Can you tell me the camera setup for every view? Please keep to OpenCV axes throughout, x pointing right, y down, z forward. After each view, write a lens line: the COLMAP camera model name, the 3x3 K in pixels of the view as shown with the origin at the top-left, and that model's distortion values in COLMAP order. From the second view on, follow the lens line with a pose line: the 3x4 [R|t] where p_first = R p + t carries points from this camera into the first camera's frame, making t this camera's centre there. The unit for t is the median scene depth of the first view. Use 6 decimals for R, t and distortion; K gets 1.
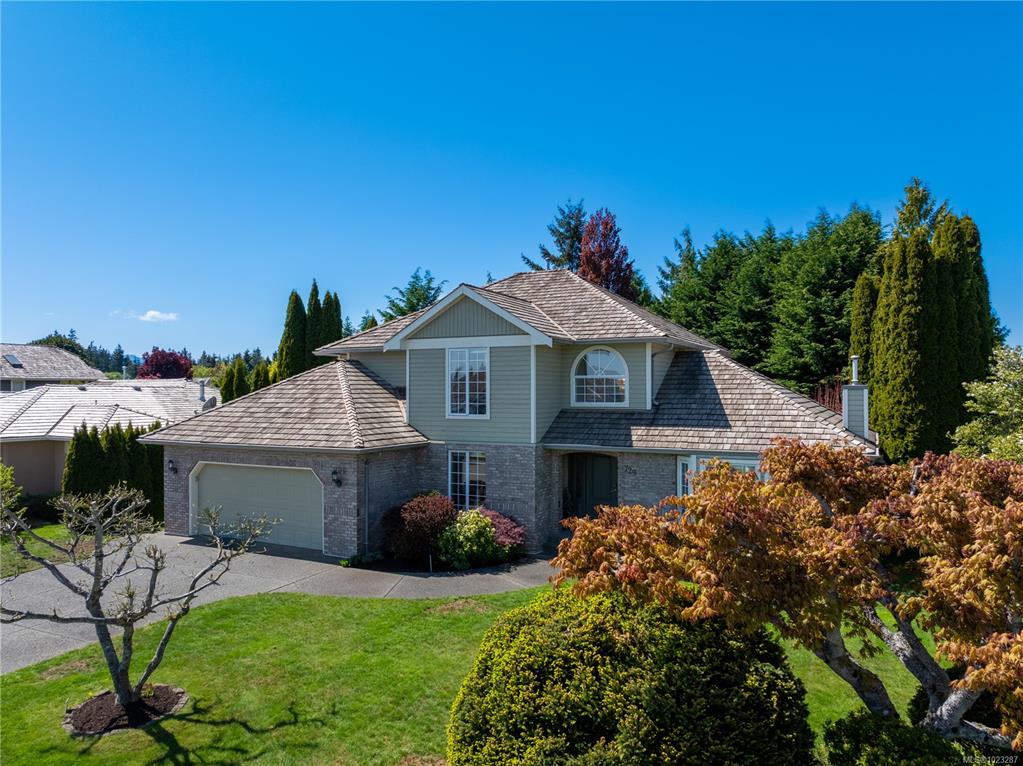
lens RADIAL K [[726.9, 0, 511.5], [0, 726.9, 383.0], [0, 0, 1]] dist [-0.036263, 0.000721]
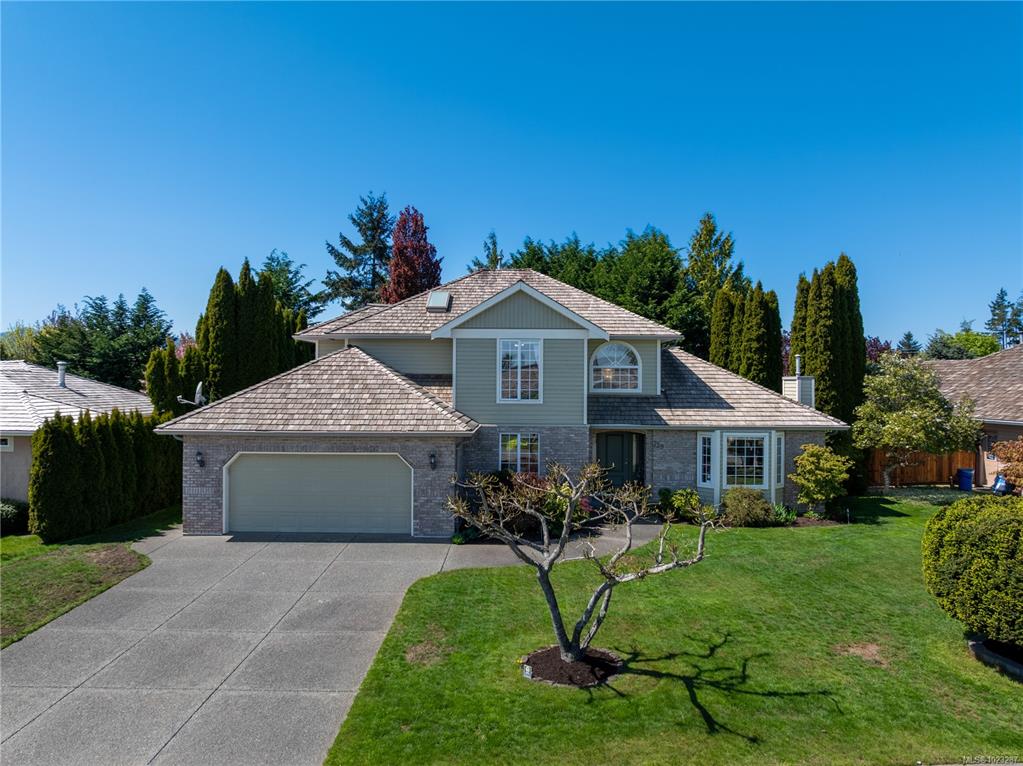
lens RADIAL K [[717.8, 0, 511.5], [0, 717.8, 383.0], [0, 0, 1]] dist [-0.033468, -0.006683]
pose [[0.897540, 0.006607, 0.440883, -0.548994], [-0.012612, 0.999863, 0.010692, 0.006932], [-0.440752, -0.015157, 0.897501, 0.033224]]
